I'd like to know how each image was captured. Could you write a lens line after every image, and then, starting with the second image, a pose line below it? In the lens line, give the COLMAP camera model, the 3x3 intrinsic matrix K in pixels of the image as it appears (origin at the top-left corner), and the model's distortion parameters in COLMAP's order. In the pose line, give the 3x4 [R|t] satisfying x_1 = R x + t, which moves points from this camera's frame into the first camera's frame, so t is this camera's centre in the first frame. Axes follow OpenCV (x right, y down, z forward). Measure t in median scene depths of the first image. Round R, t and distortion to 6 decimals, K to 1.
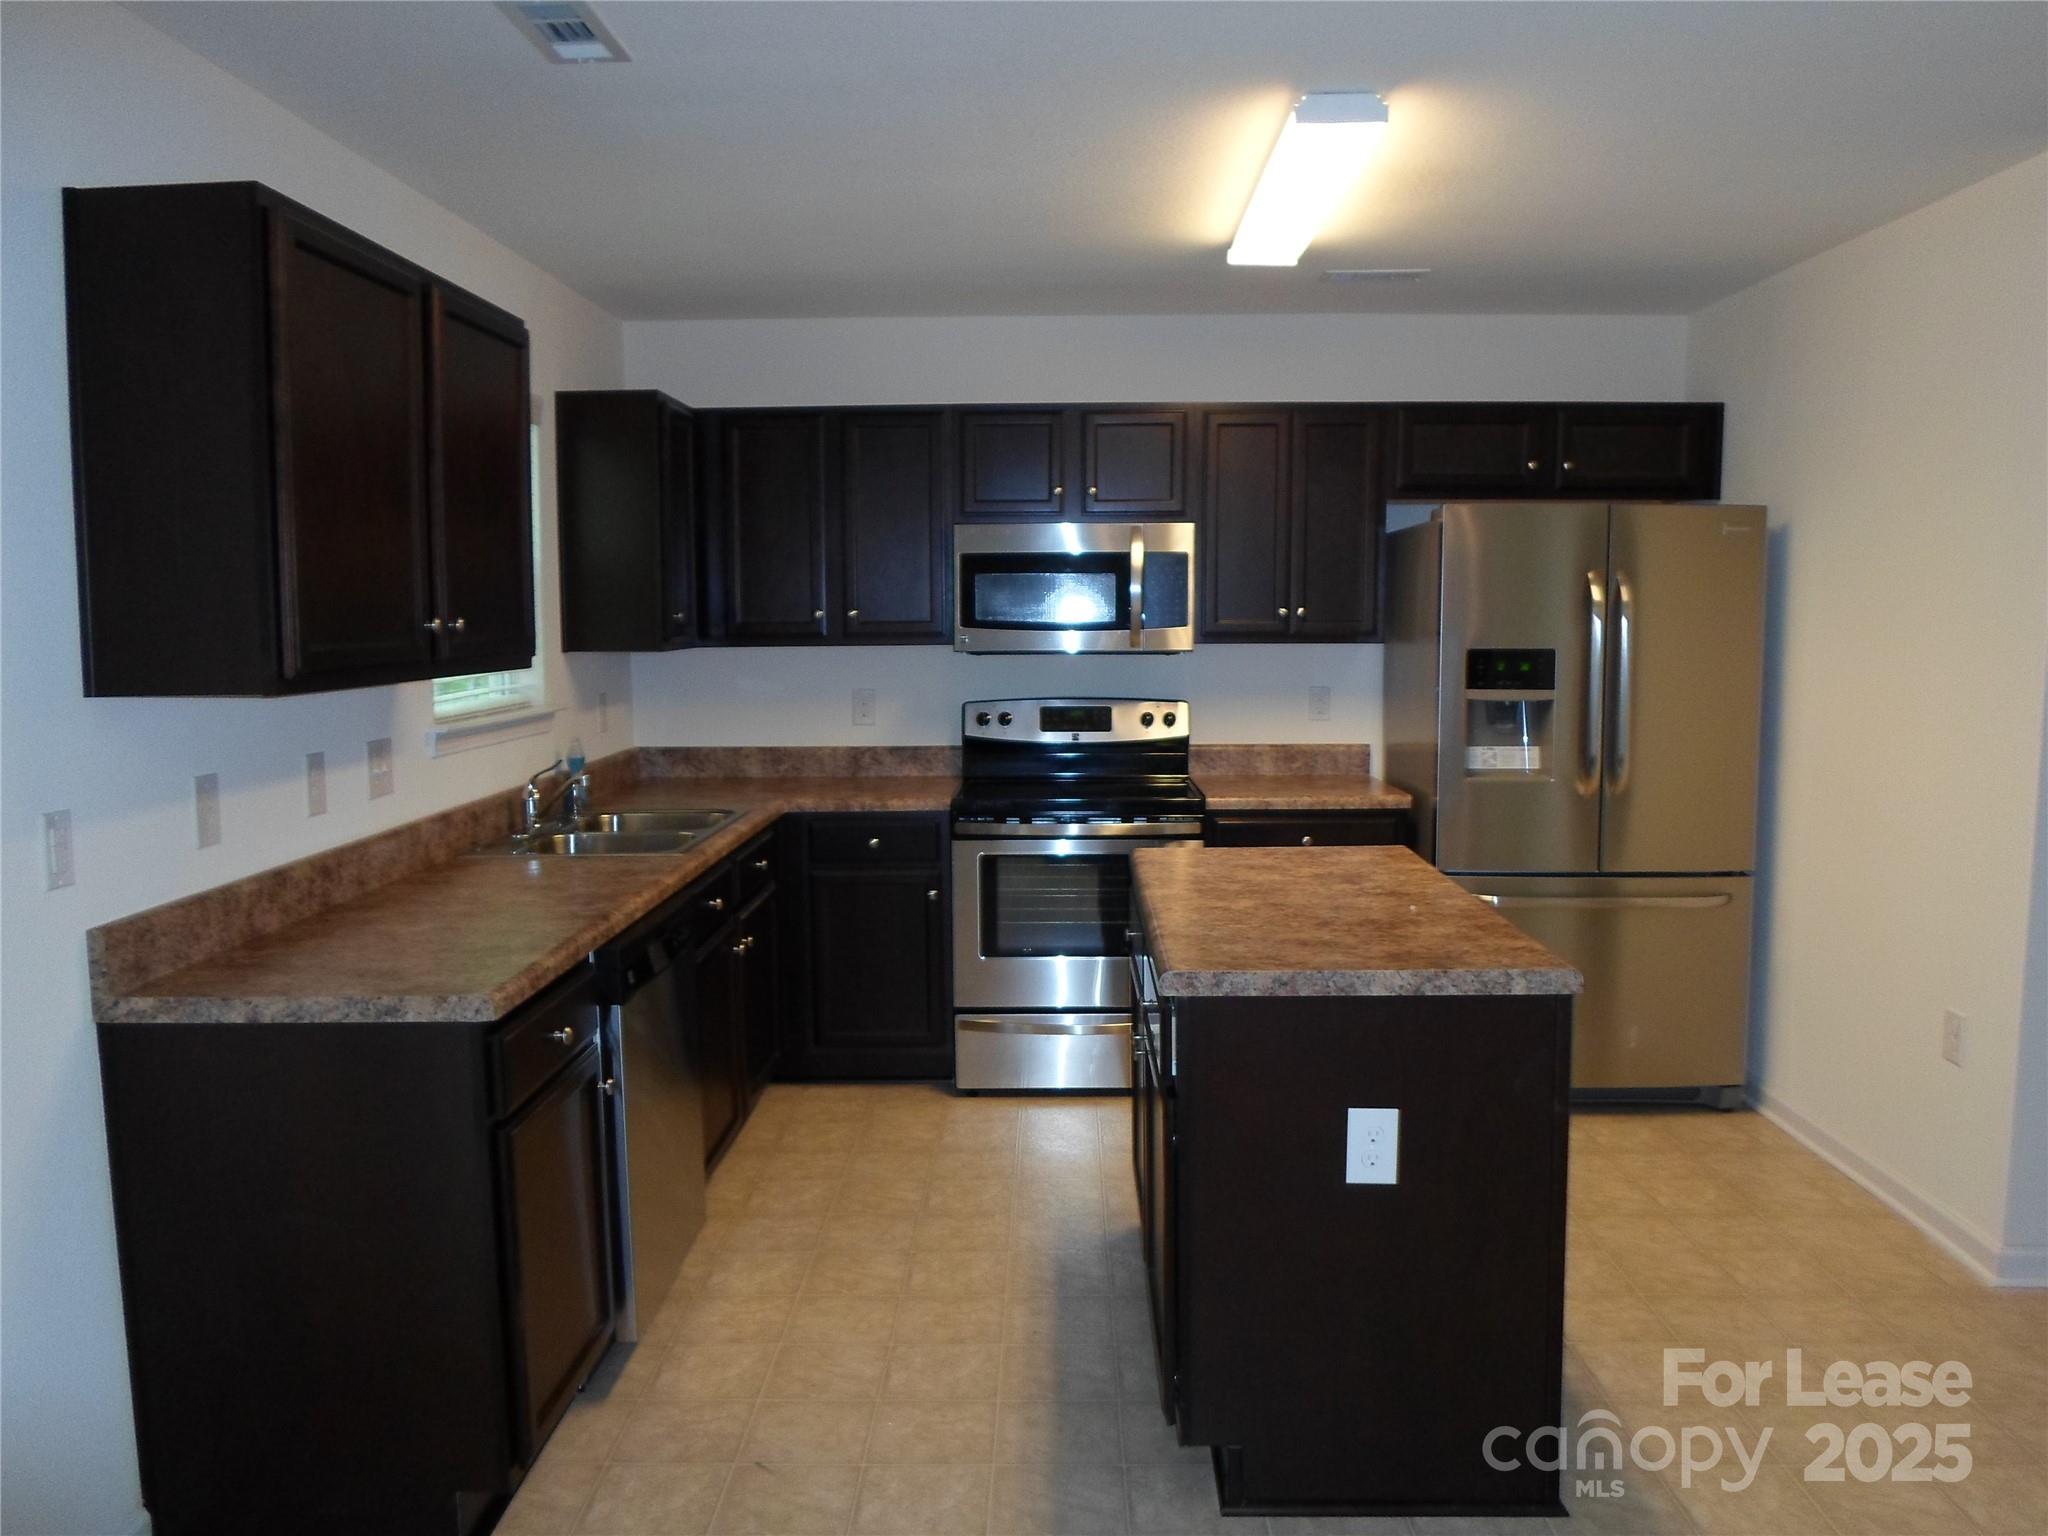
lens RADIAL K [[1636.1, 0, 1024.0], [0, 1636.1, 768.0], [0, 0, 1]] dist [-0.054269, -0.000954]
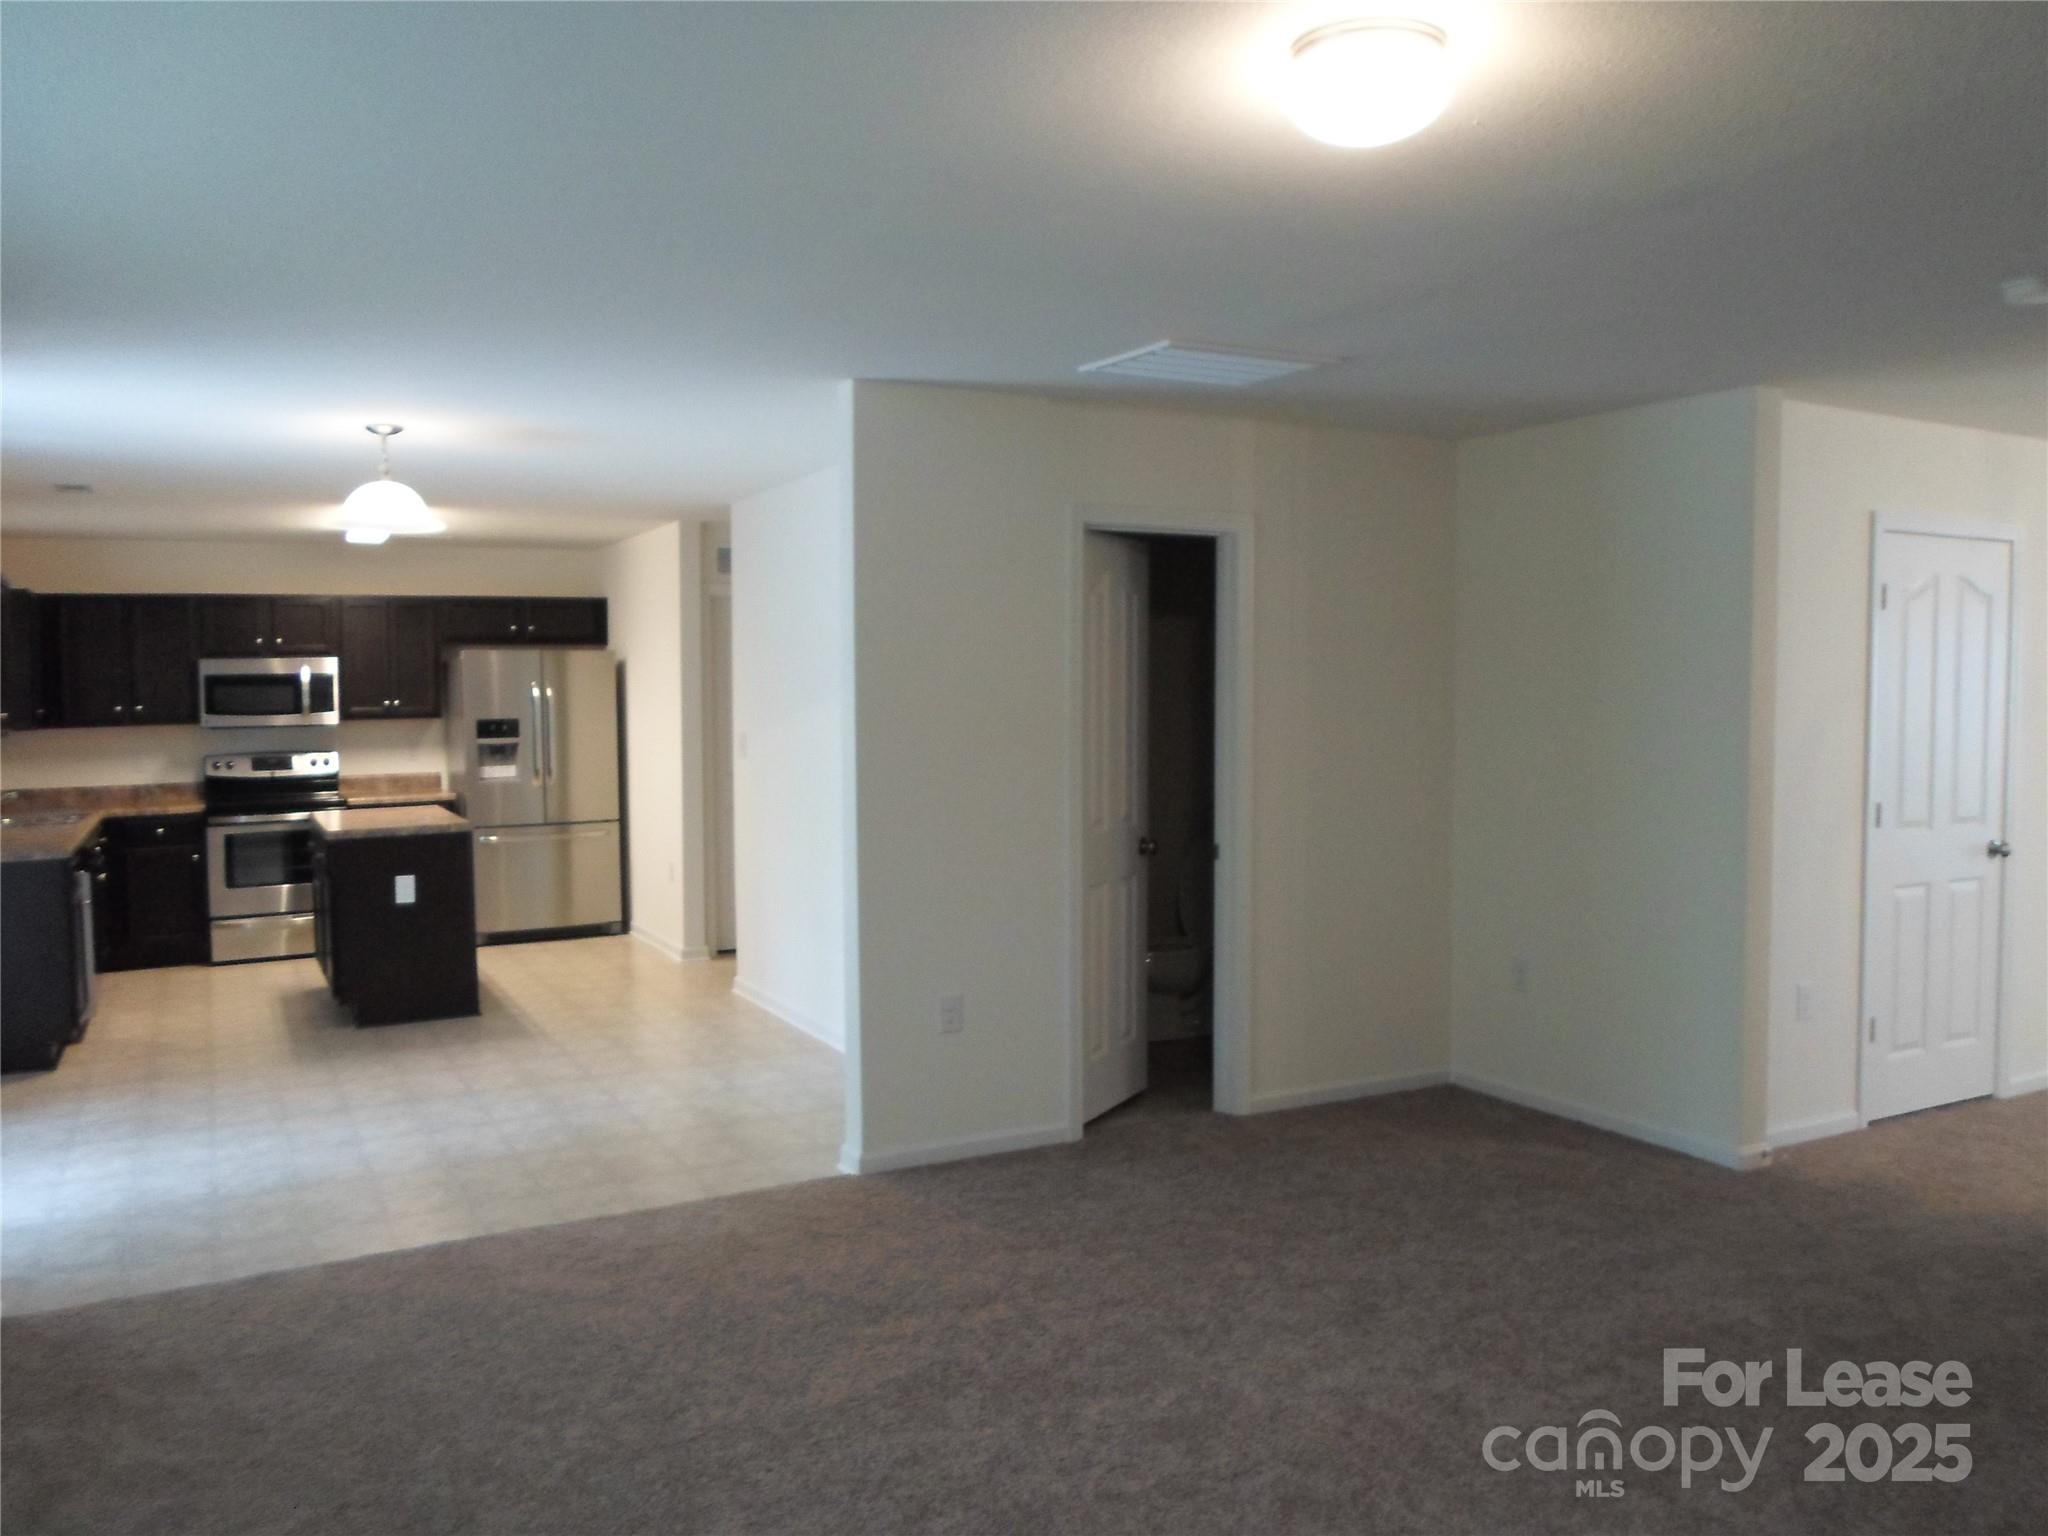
lens RADIAL K [[1636.1, 0, 1024.0], [0, 1636.1, 768.0], [0, 0, 1]] dist [-0.054269, -0.000954]
pose [[0.880640, -0.031993, 0.472705, -0.089479], [0.055491, 0.997816, -0.035846, 0.093519], [-0.470526, 0.057798, 0.880491, -1.066485]]
